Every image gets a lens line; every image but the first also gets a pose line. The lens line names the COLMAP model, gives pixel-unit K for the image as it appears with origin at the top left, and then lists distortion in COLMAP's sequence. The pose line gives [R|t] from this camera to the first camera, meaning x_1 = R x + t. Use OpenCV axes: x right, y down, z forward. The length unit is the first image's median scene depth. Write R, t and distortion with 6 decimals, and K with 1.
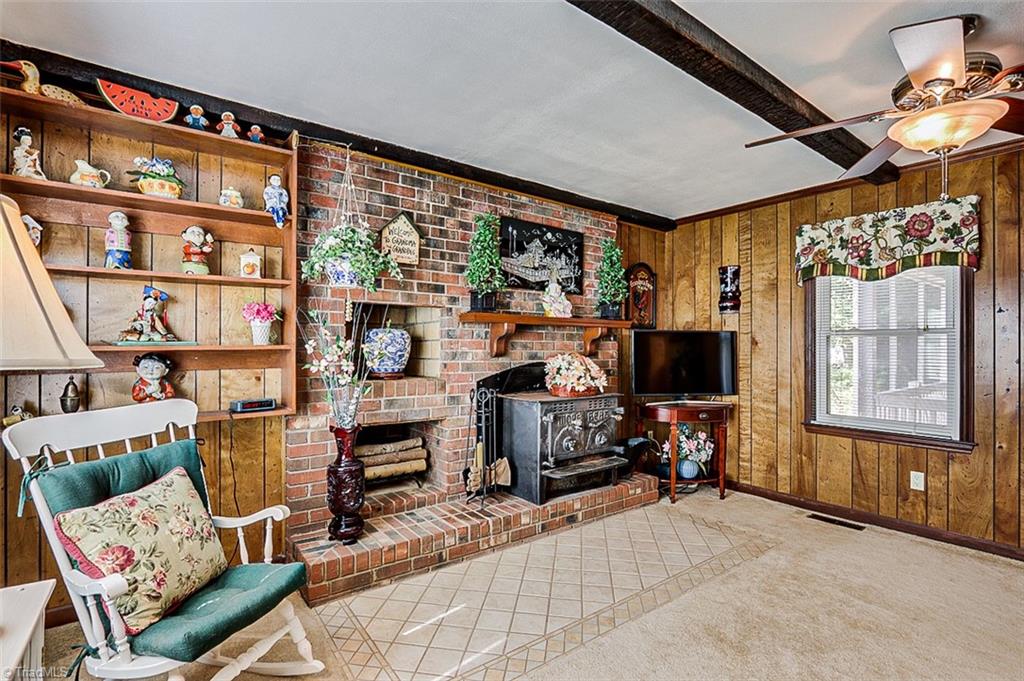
lens RADIAL K [[481.3, 0, 512.1], [0, 481.3, 342.8], [0, 0, 1]] dist [-0.000292, -0.000292]
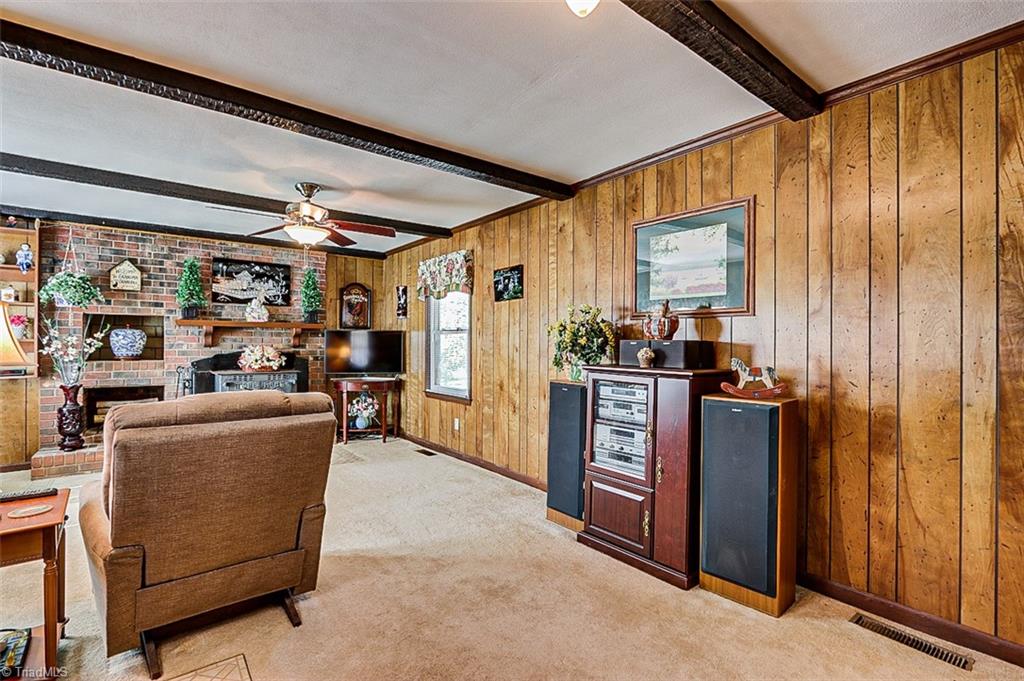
lens RADIAL K [[481.3, 0, 511.9], [0, 481.3, 340.5], [0, 0, 1]] dist [-0.000292, -0.000292]
pose [[0.999995, 0.001003, -0.002938, 0.968026], [-0.000997, 0.999997, 0.002039, 0.003522], [0.002940, -0.002036, 0.999994, -0.572019]]
